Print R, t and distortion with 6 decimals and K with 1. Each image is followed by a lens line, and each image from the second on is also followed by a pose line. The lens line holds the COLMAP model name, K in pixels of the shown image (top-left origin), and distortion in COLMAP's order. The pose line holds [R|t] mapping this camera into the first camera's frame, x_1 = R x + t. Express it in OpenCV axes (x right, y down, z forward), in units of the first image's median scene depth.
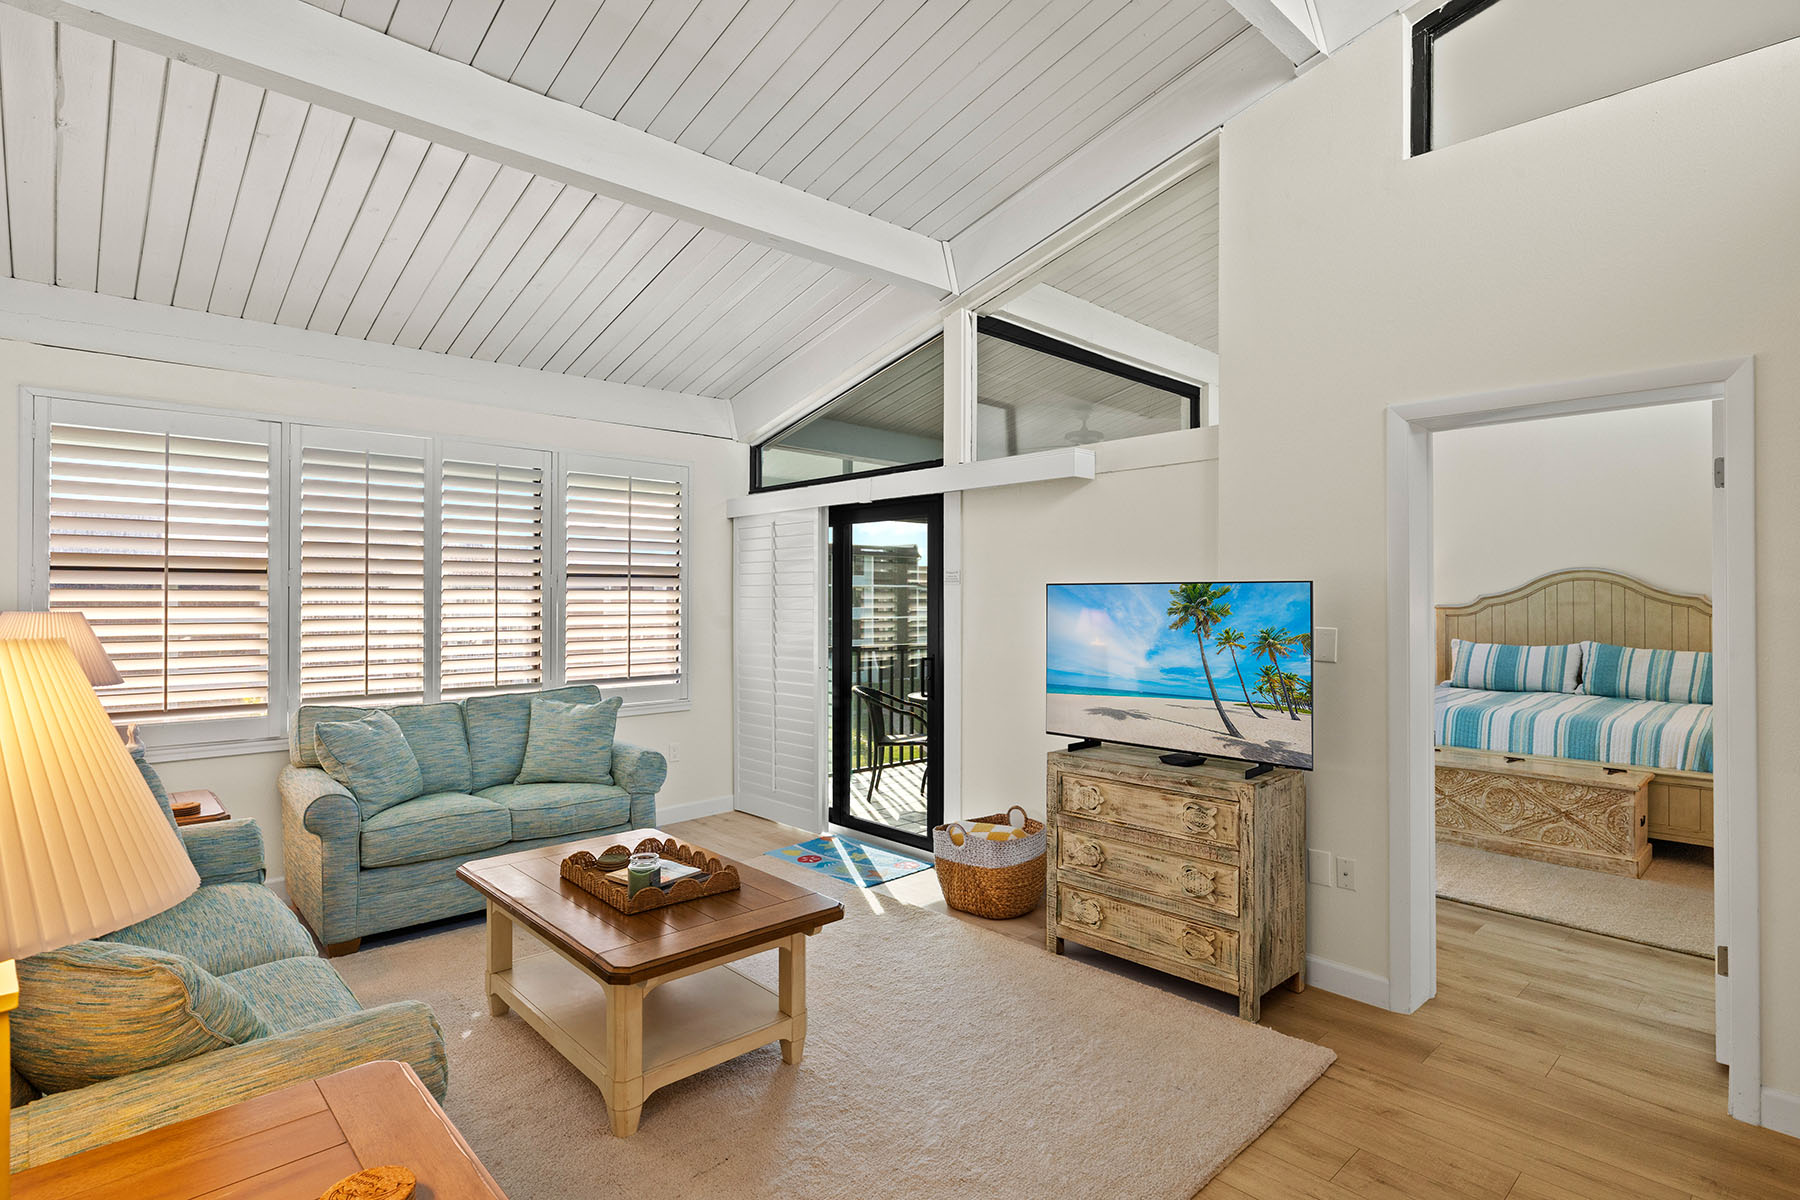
lens RADIAL K [[922.7, 0, 895.3], [0, 922.7, 601.8], [0, 0, 1]] dist [-0.003171, 0.000386]
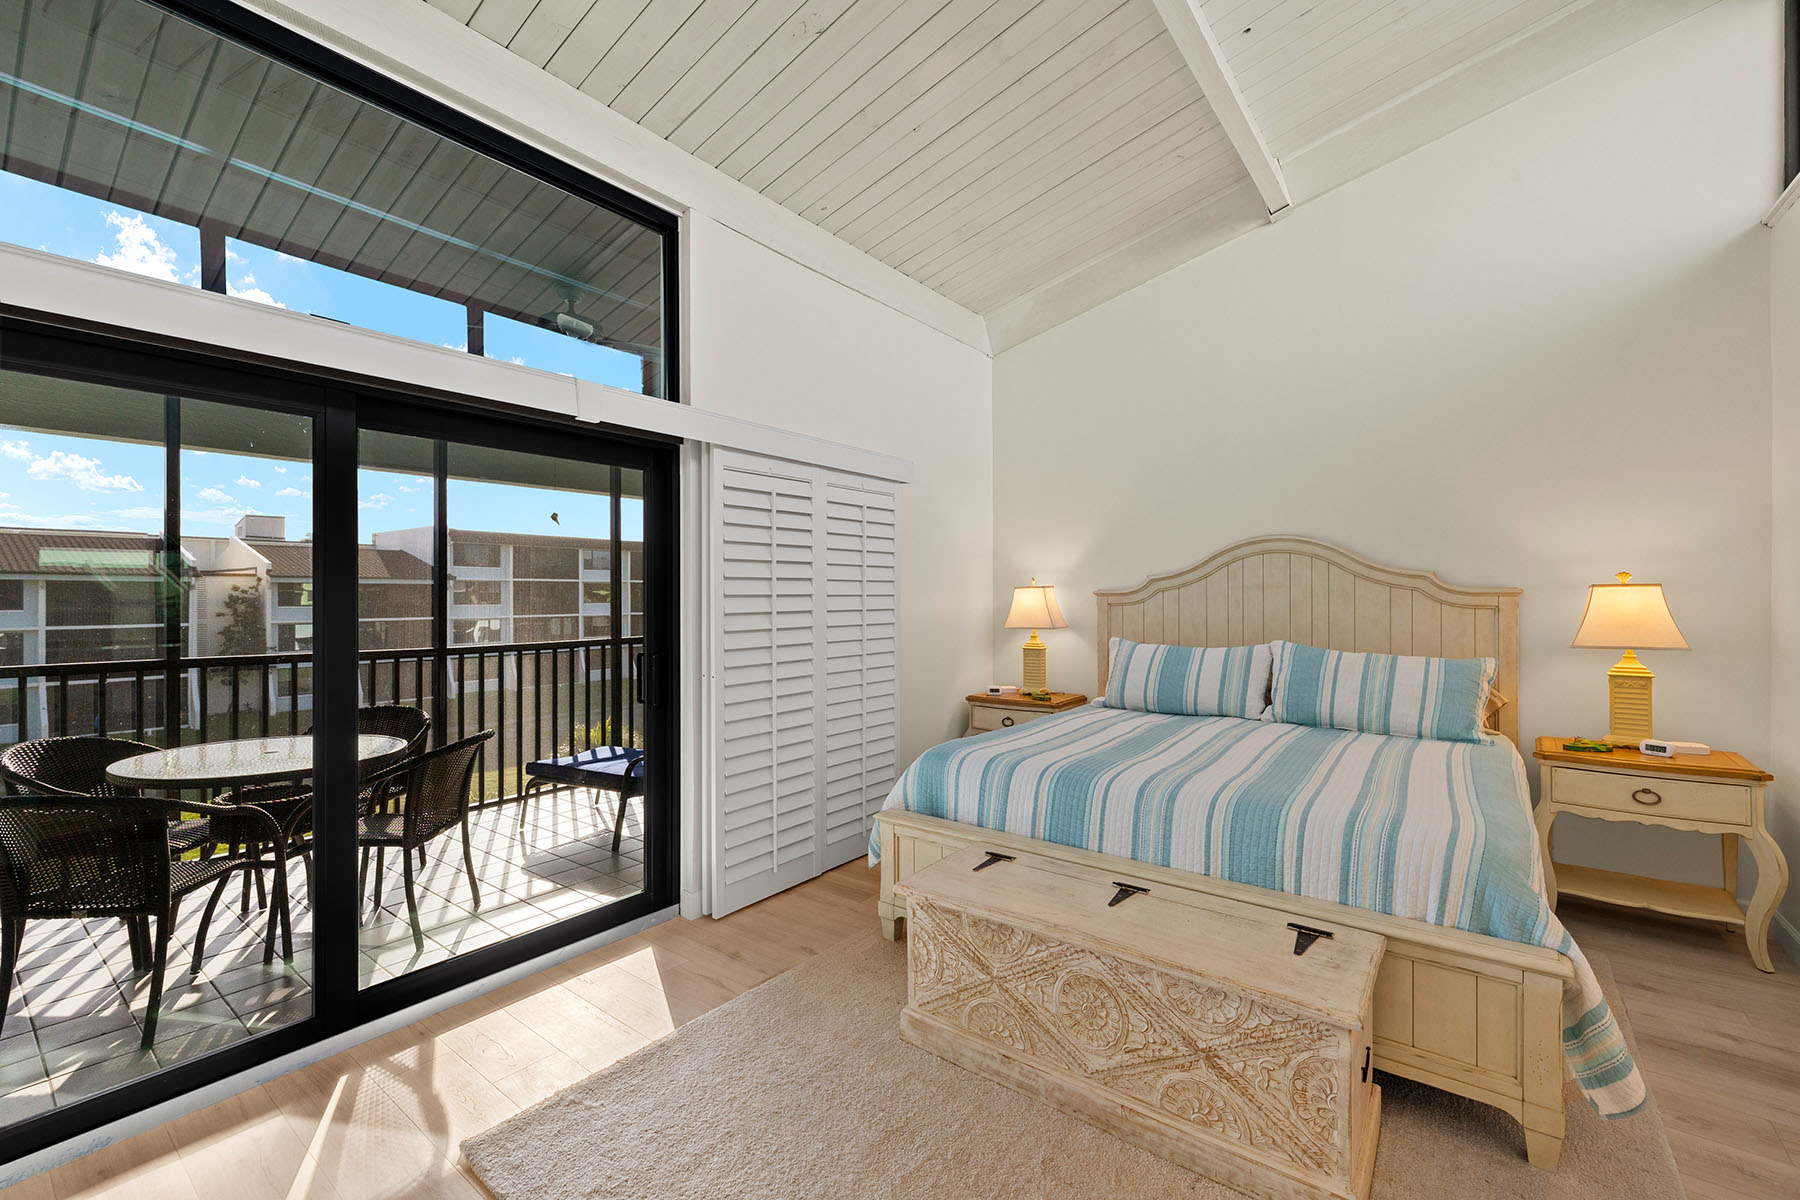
lens RADIAL K [[759.0, 0, 912.4], [0, 759.0, 599.3], [0, 0, 1]] dist [-0.004619, 0.000017]
pose [[0.985942, -0.001814, 0.167077, 0.401979], [0.001768, 0.999998, 0.000427, 0.011848], [-0.167078, -0.000126, 0.985944, 0.507545]]
